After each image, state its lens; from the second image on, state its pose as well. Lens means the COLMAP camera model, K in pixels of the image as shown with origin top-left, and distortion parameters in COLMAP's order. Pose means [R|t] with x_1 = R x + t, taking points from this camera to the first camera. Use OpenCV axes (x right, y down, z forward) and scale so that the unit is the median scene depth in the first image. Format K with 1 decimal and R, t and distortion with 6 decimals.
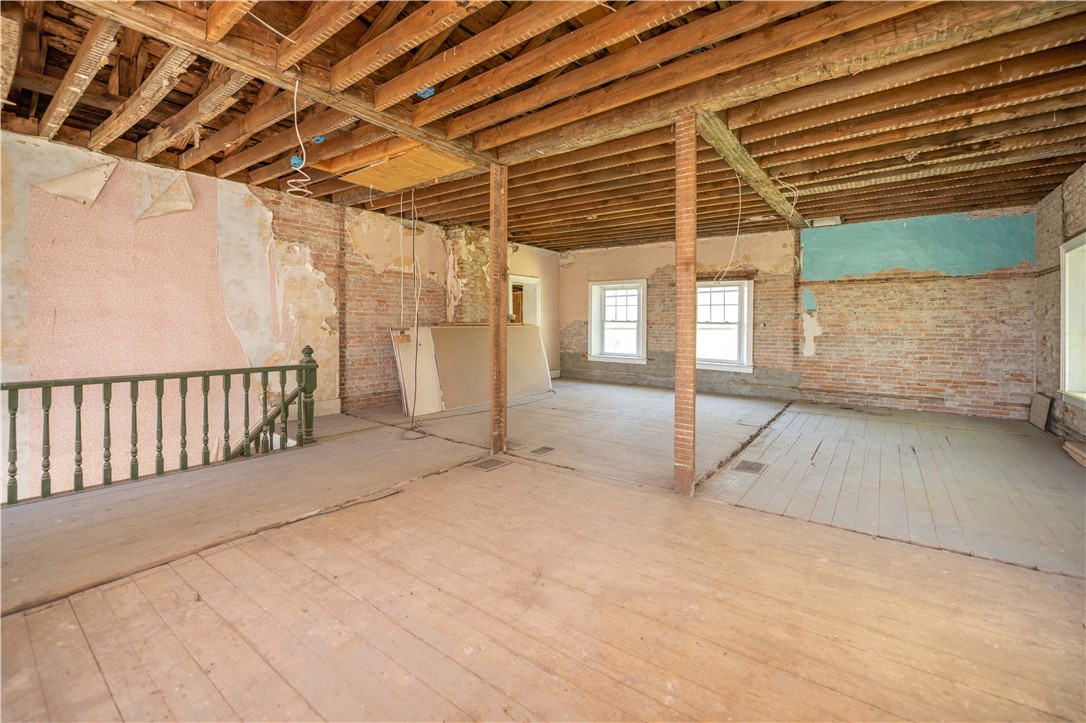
lens RADIAL K [[437.1, 0, 528.8], [0, 437.1, 326.9], [0, 0, 1]] dist [-0.005926, 0.000172]
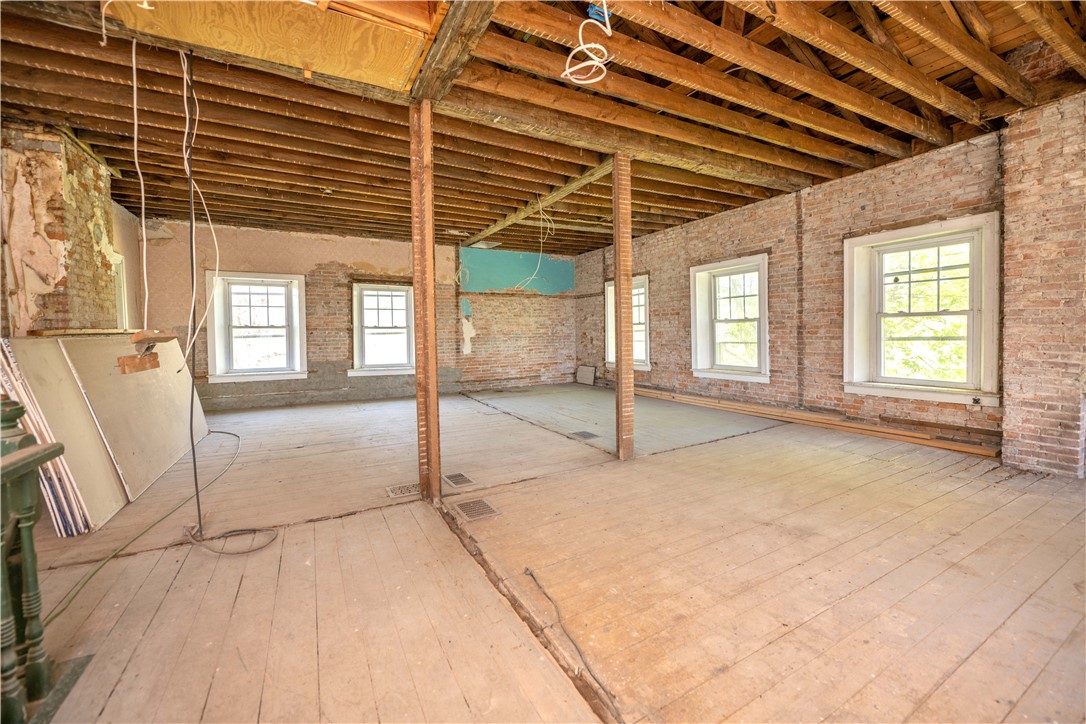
lens RADIAL K [[437.1, 0, 555.5], [0, 437.1, 345.5], [0, 0, 1]] dist [-0.005926, 0.000172]
pose [[0.413068, -0.044810, 0.909597, -0.411170], [0.021265, 0.998991, 0.039557, 0.000843], [-0.910452, 0.003003, 0.413604, 0.320335]]
